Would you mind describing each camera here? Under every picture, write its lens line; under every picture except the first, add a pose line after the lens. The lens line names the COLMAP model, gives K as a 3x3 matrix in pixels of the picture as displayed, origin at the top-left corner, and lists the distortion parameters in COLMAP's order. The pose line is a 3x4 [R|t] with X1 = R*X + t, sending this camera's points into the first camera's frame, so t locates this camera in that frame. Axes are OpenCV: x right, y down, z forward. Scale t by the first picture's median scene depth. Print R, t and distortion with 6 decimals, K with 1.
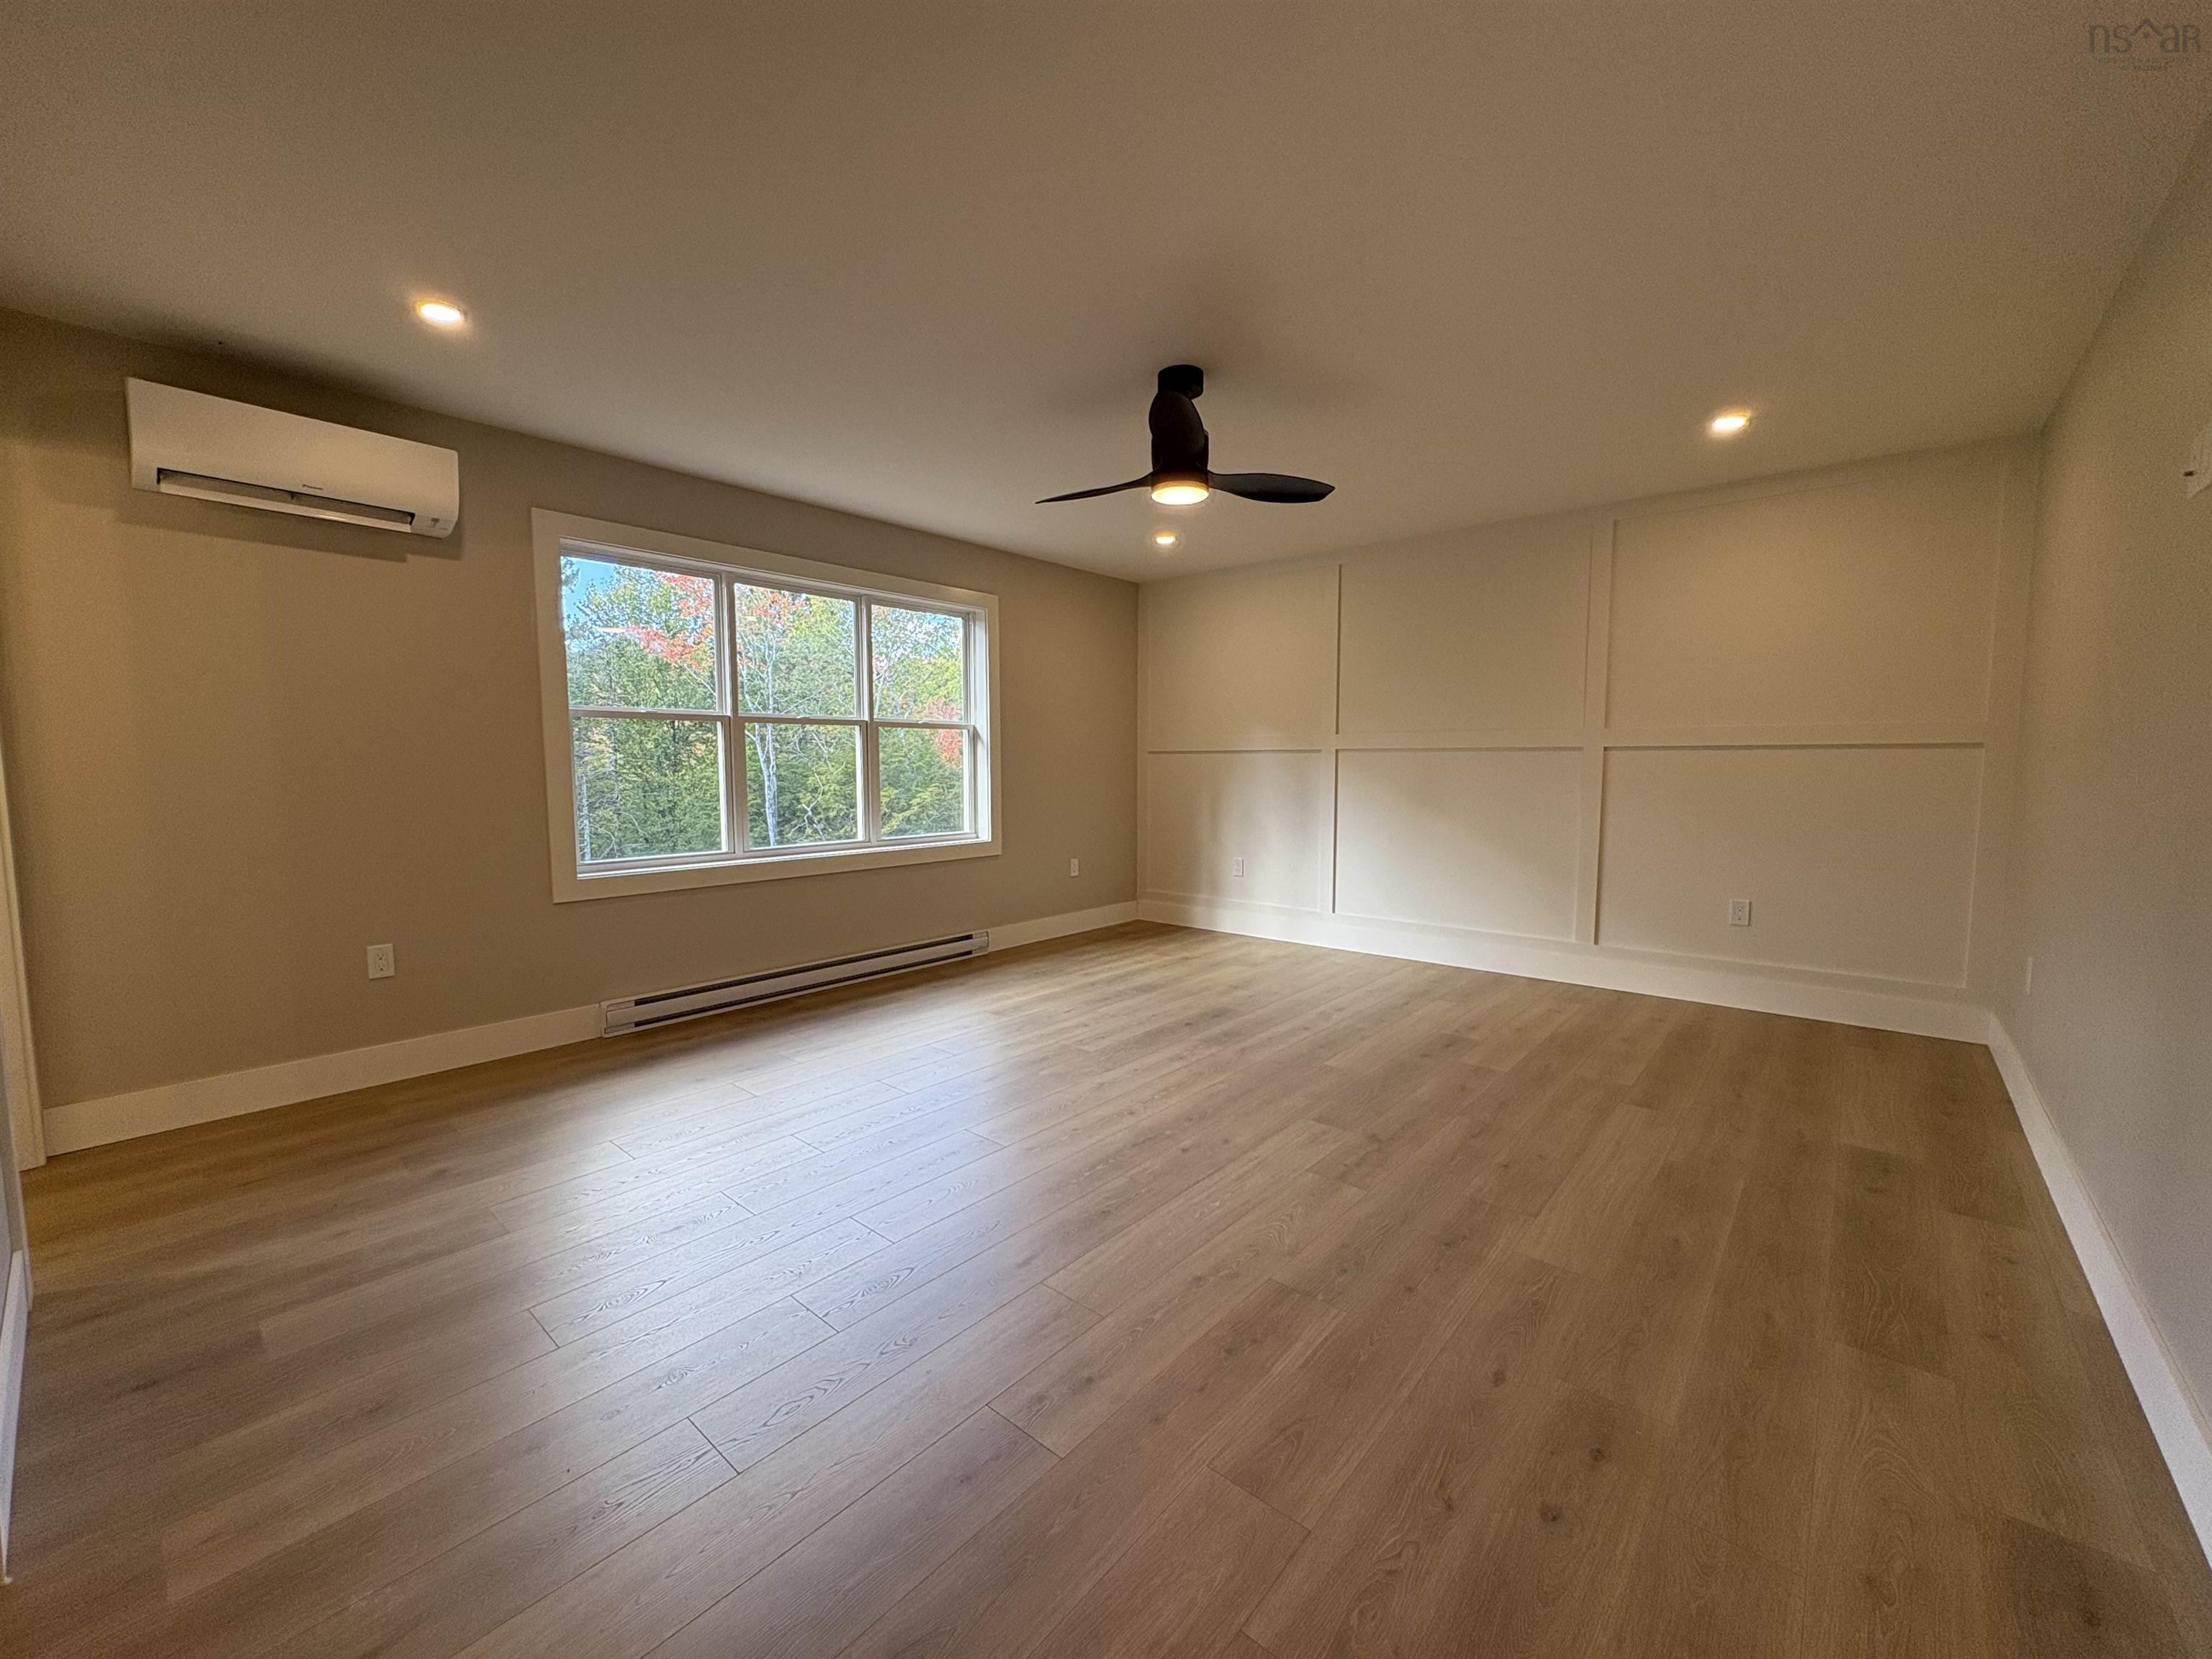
lens RADIAL K [[896.6, 0, 1109.2], [0, 896.6, 819.8], [0, 0, 1]] dist [0.012740, 0.000084]
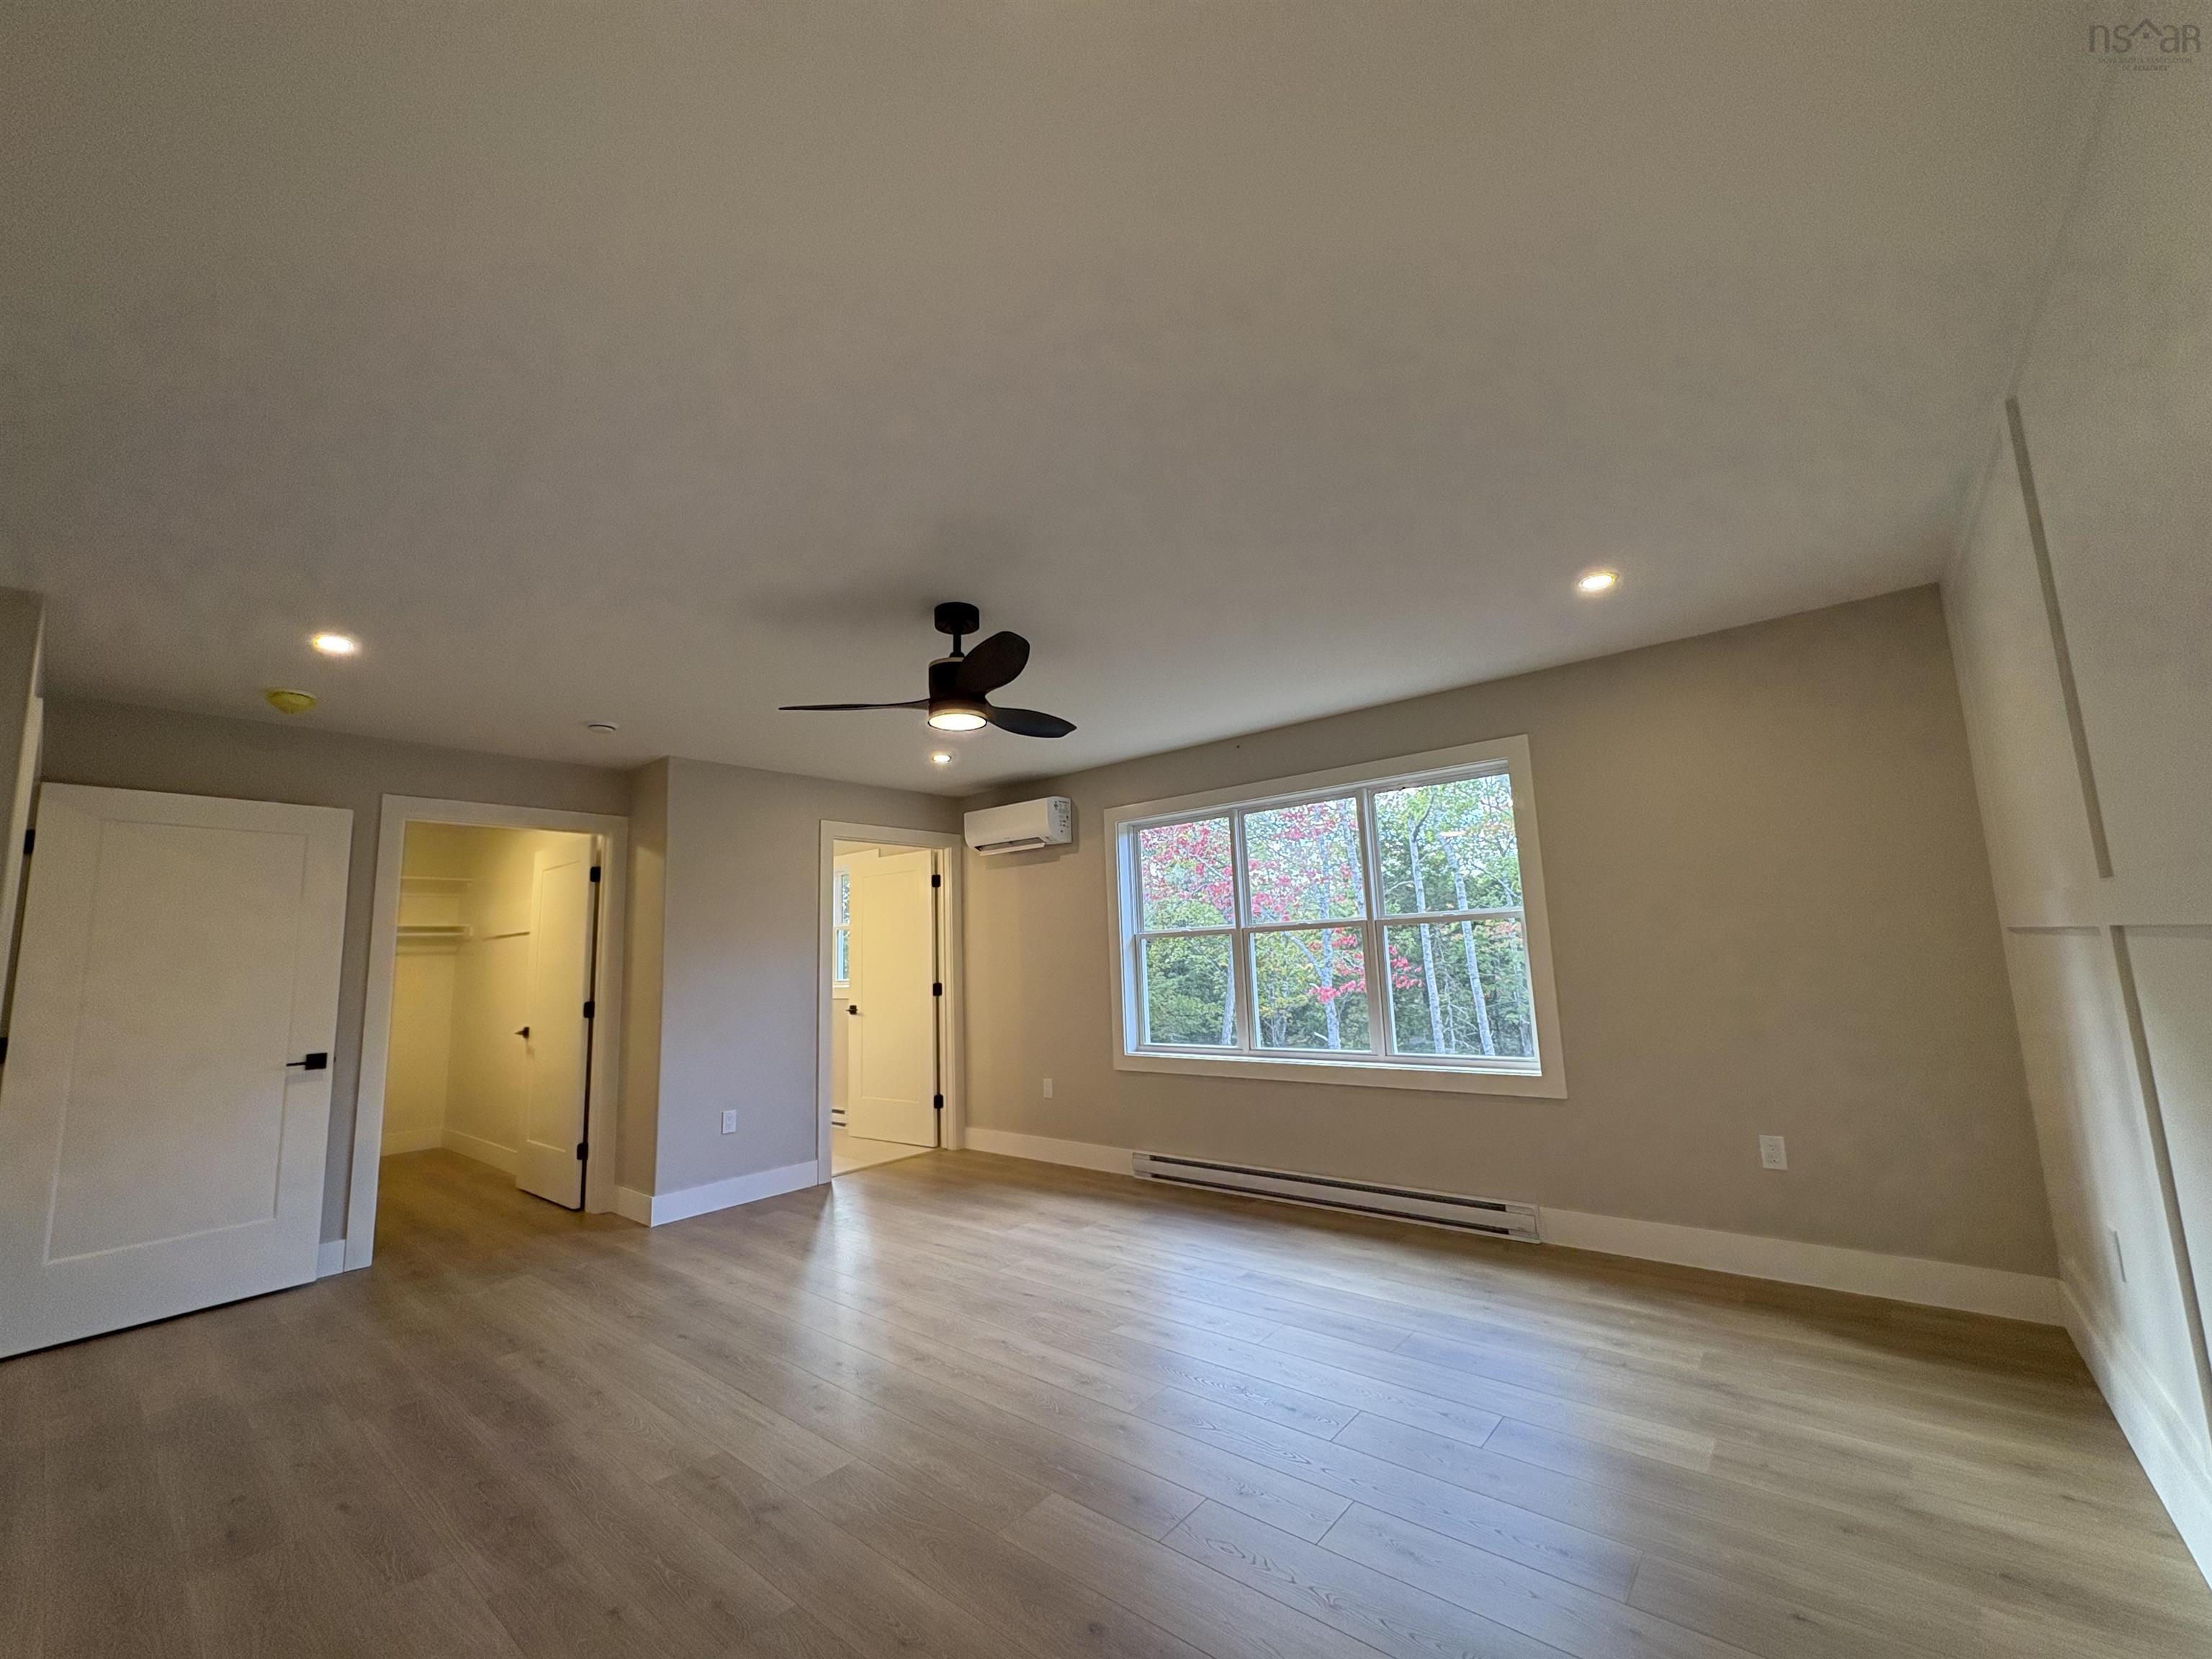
lens RADIAL K [[888.1, 0, 1101.0], [0, 888.1, 836.6], [0, 0, 1]] dist [-0.000450, -0.000261]
pose [[-0.003886, -0.137888, -0.990440, 0.806769], [-0.027966, 0.990075, -0.137728, -0.077497], [0.999601, 0.027164, -0.007703, 0.924061]]
